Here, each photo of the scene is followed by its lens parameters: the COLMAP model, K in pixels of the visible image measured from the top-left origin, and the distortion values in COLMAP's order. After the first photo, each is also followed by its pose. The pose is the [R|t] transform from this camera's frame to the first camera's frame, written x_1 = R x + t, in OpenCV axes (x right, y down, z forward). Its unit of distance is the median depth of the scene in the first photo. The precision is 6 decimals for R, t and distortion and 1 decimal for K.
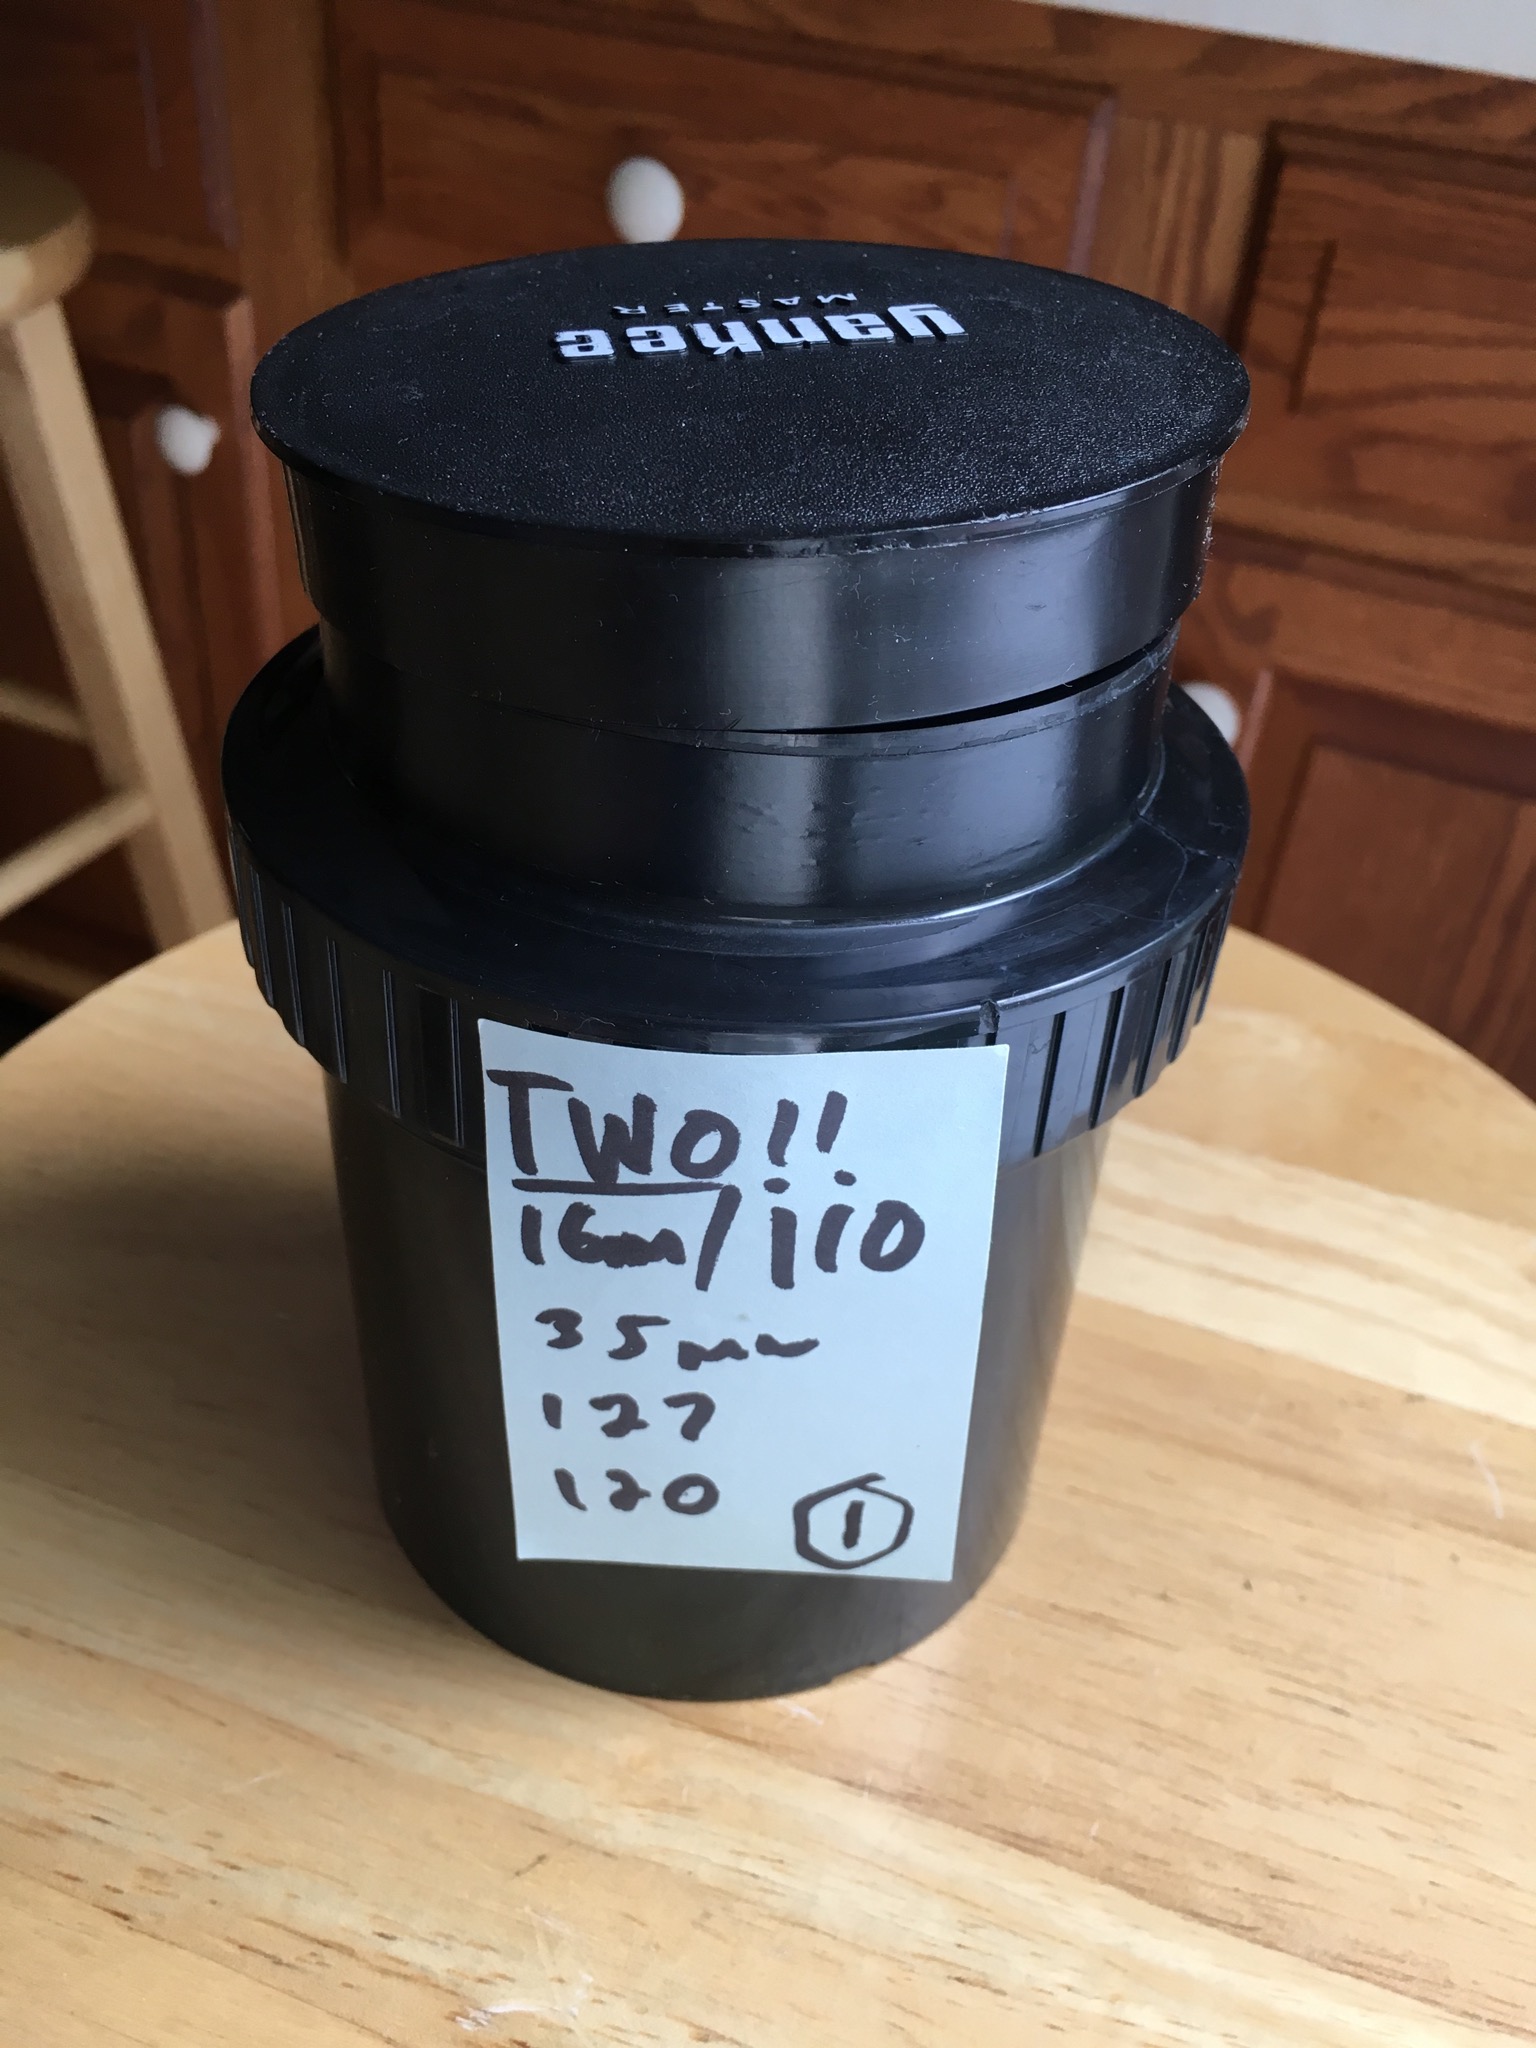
lens RADIAL K [[1821.8, 0, 769.0], [0, 1821.8, 1017.0], [0, 0, 1]] dist [0.066478, -0.105653]
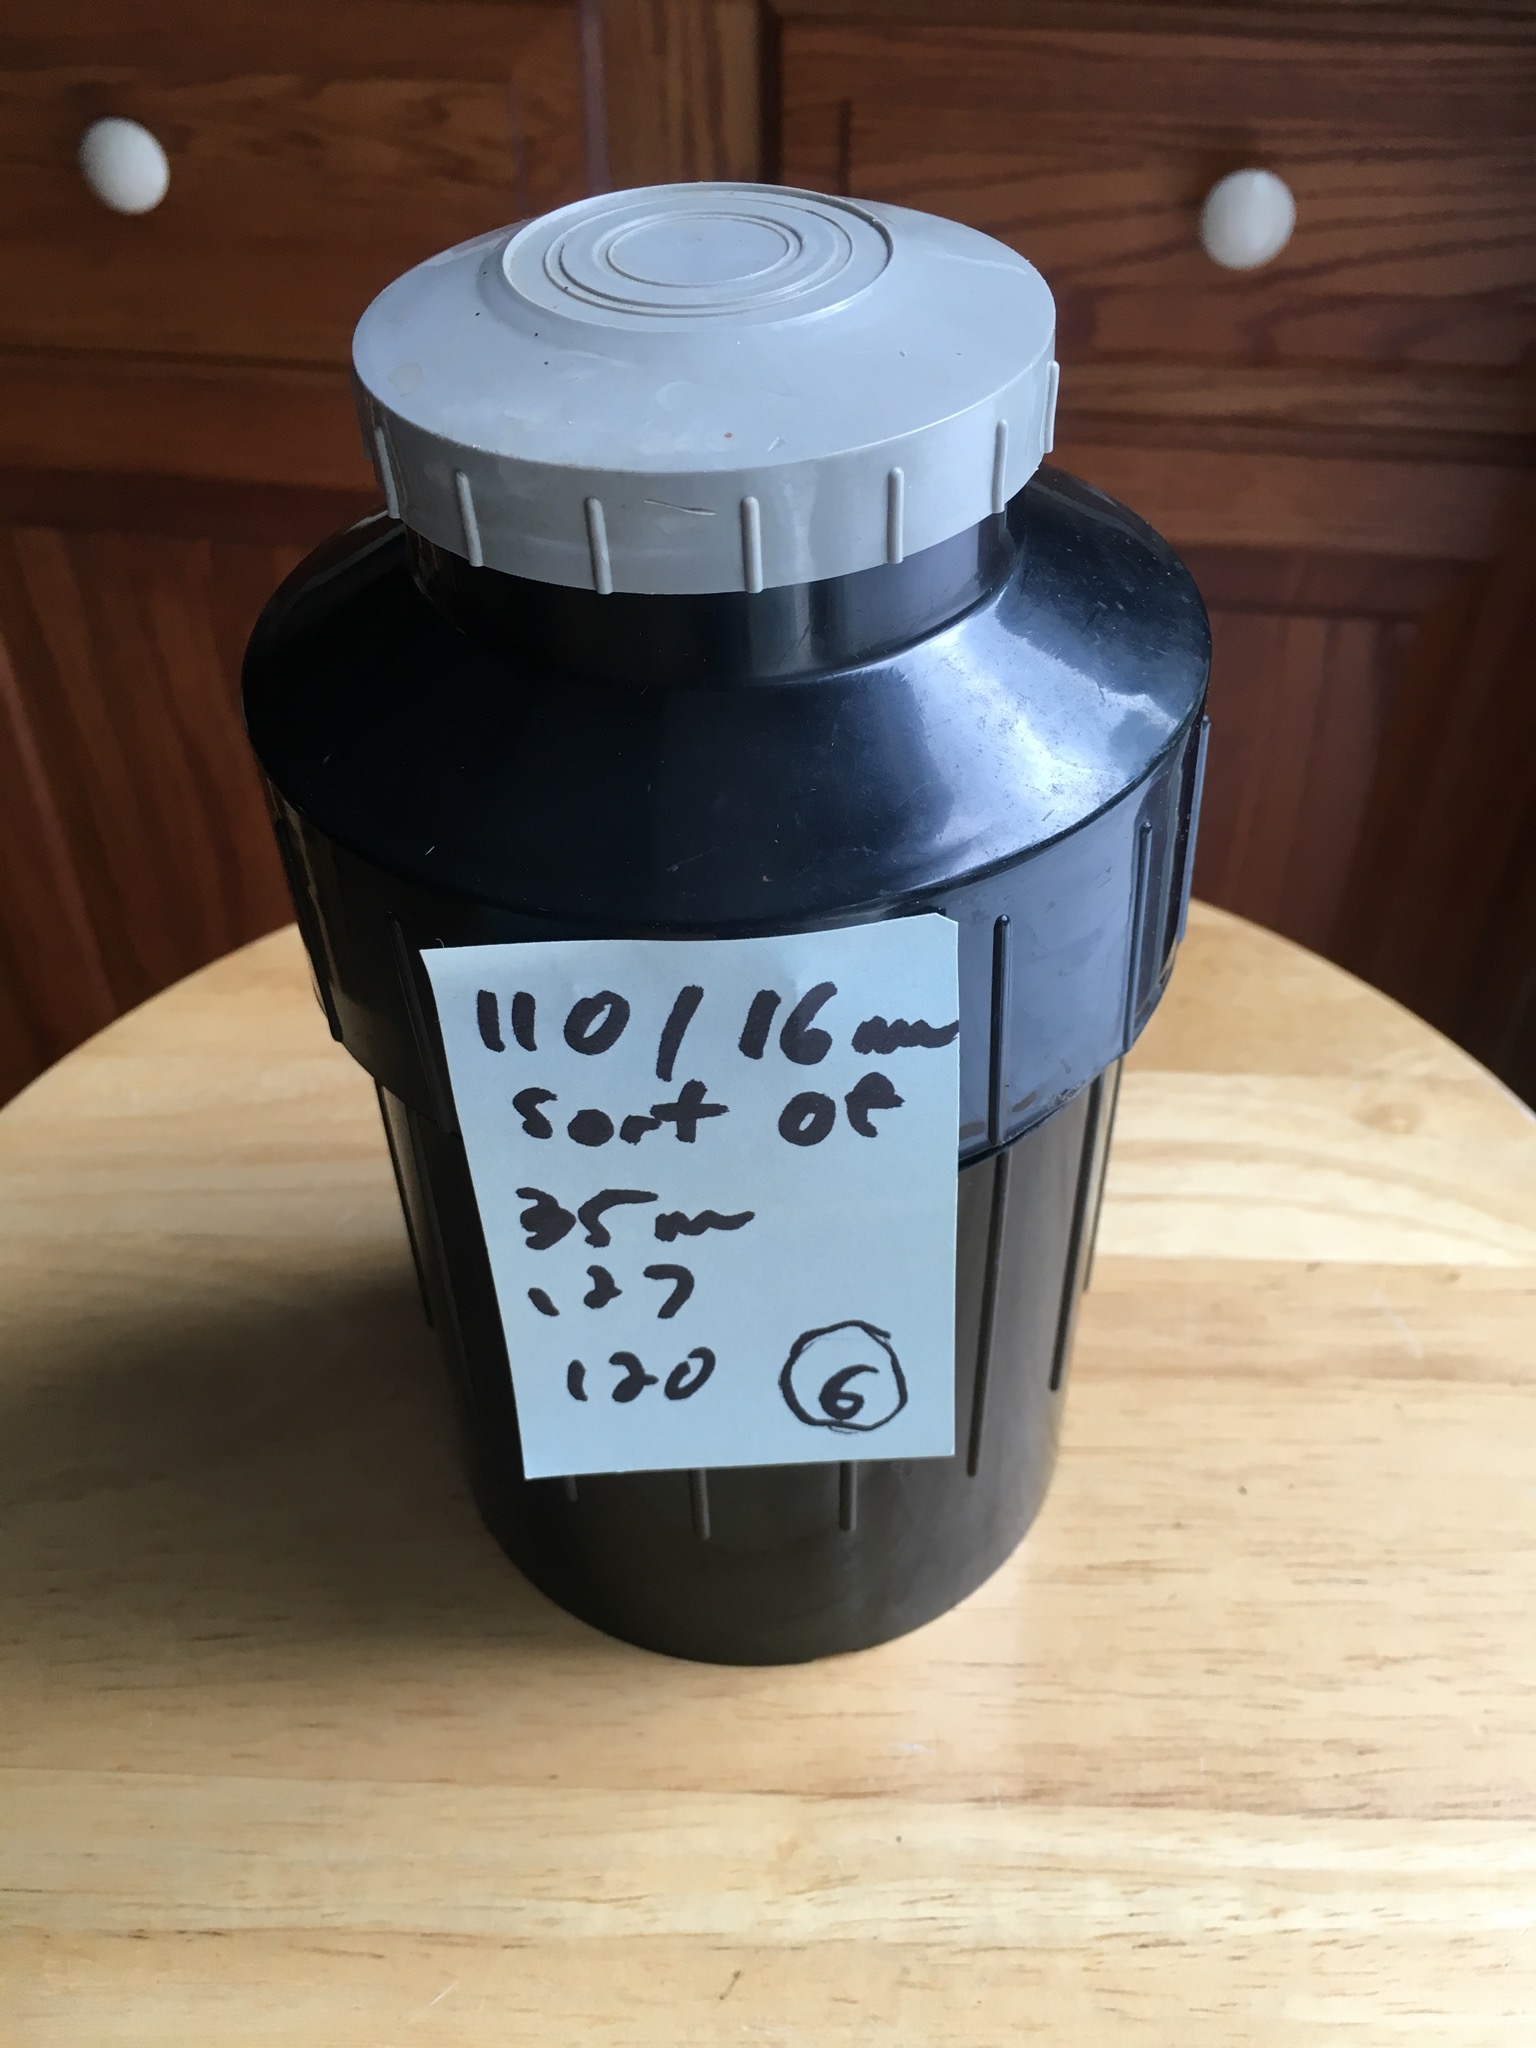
lens RADIAL K [[1821.8, 0, 771.7], [0, 1821.8, 1024.4], [0, 0, 1]] dist [0.066478, -0.105653]
pose [[0.947098, -0.257066, 0.192155, -0.128788], [0.240028, 0.964781, 0.107634, -0.128472], [-0.213056, -0.055817, 0.975444, 0.010553]]
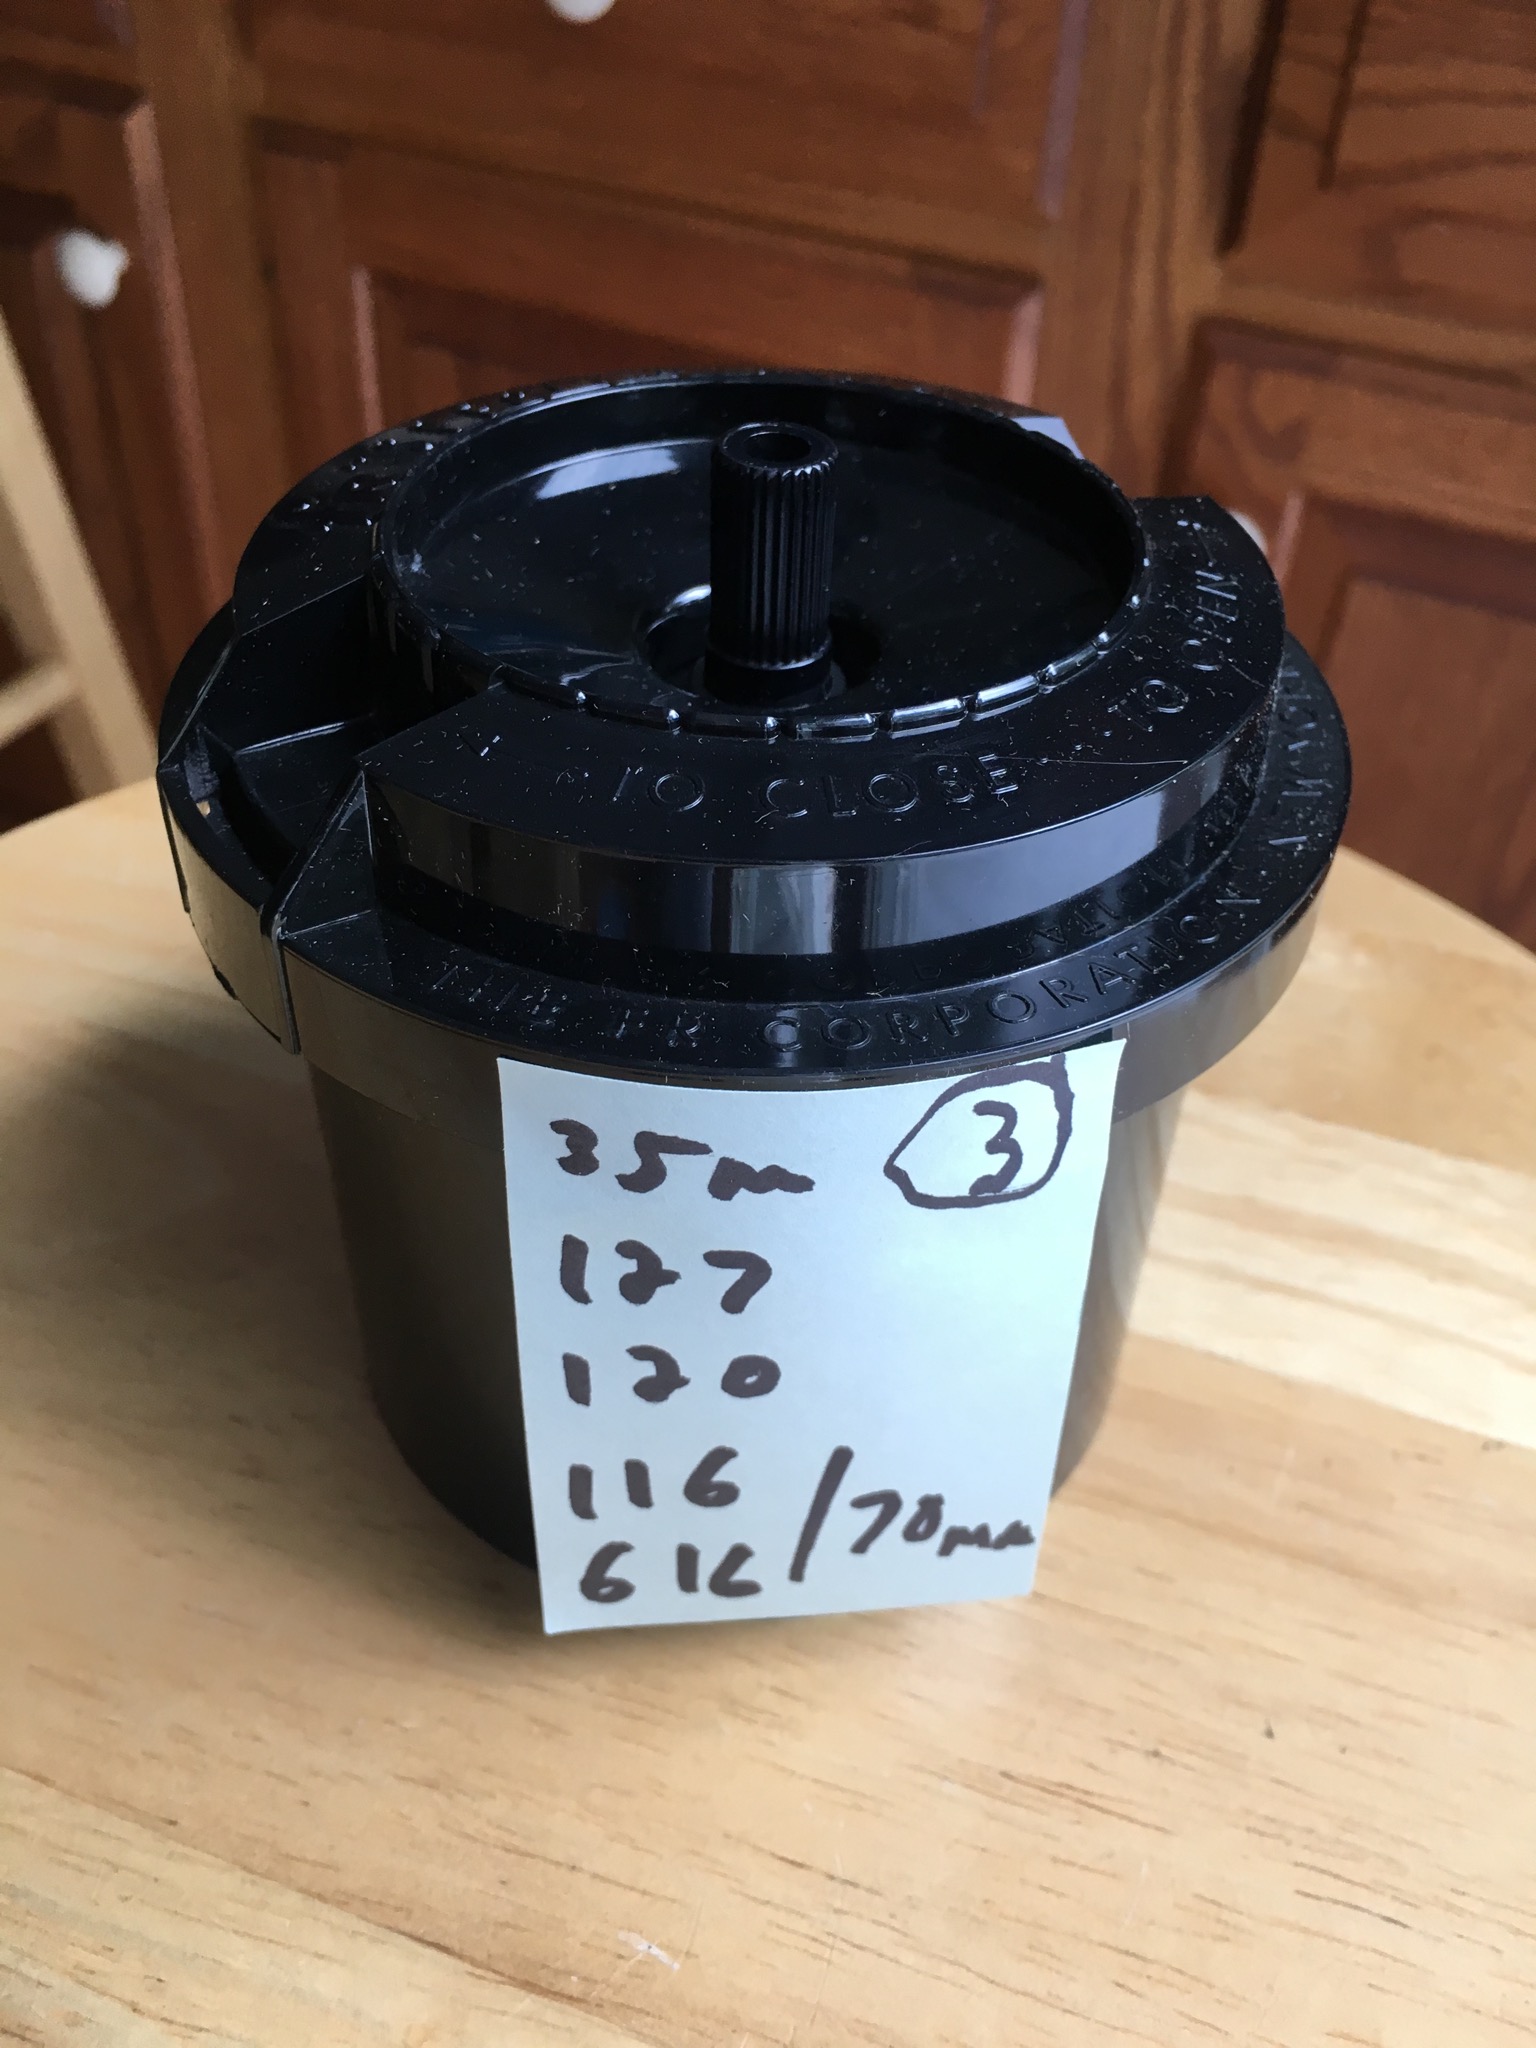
lens RADIAL K [[1833.1, 0, 773.3], [0, 1833.1, 1019.3], [0, 0, 1]] dist [0.044939, -0.092707]
pose [[0.999630, -0.023618, -0.013527, 0.070270], [0.024620, 0.996534, 0.079457, -0.036526], [0.011603, -0.079761, 0.996746, 0.253649]]
